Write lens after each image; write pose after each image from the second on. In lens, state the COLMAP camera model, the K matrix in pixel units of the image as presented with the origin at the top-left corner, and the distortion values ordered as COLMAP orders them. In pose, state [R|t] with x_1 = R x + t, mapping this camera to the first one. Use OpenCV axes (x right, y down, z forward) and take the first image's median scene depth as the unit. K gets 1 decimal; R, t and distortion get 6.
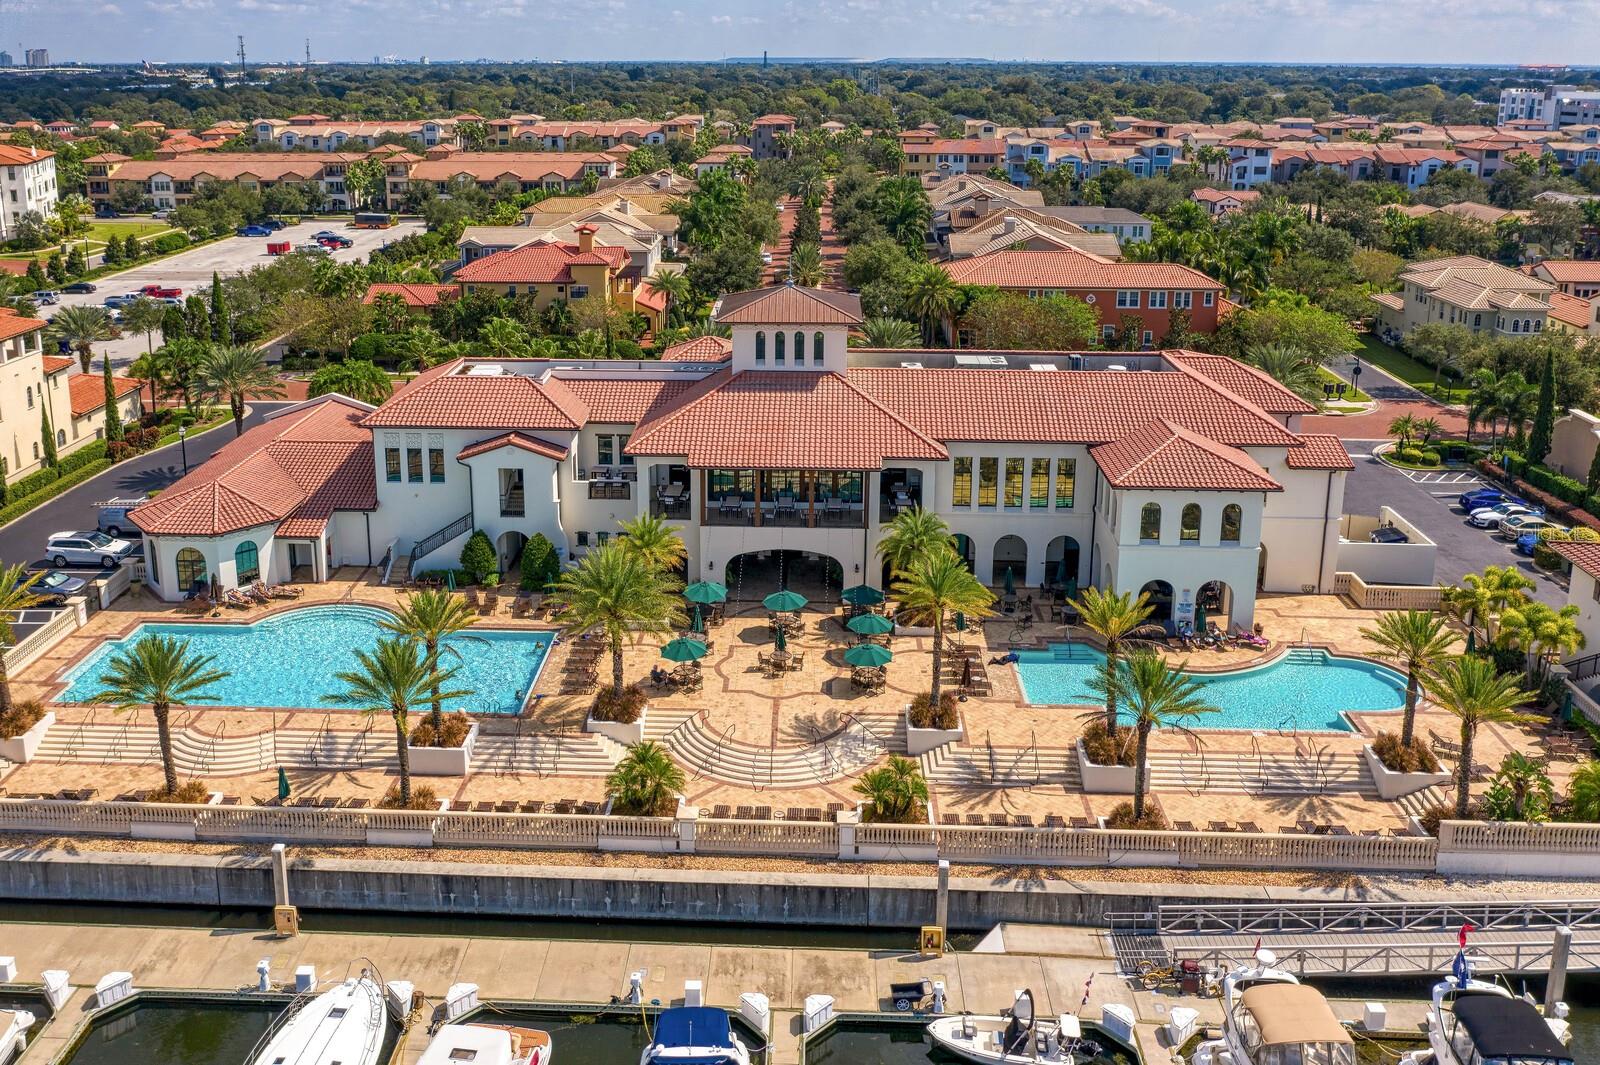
lens RADIAL K [[1301.5, 0, 760.7], [0, 1301.5, 405.9], [0, 0, 1]] dist [-0.015971, 0.002153]
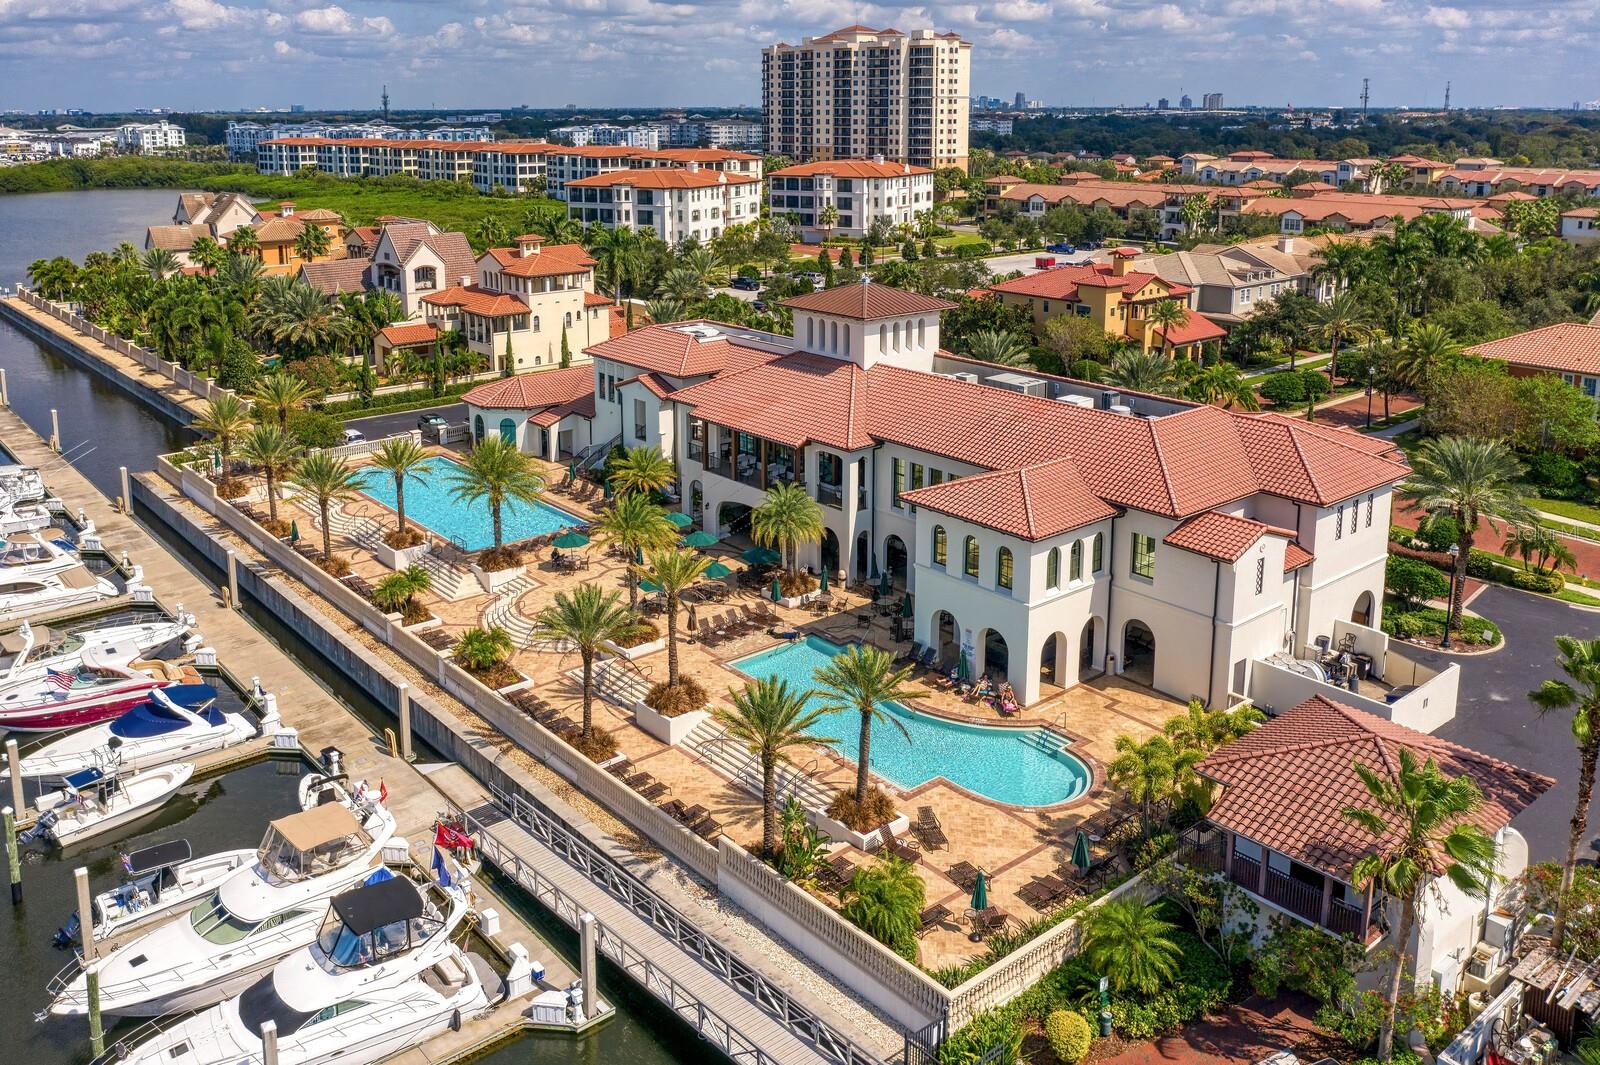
lens RADIAL K [[1301.5, 0, 763.4], [0, 1301.5, 393.0], [0, 0, 1]] dist [-0.015971, 0.002153]
pose [[0.673189, 0.158735, -0.722233, 0.794459], [-0.188963, 0.981189, 0.039518, -0.030825], [0.714920, 0.109872, 0.690520, 0.211696]]
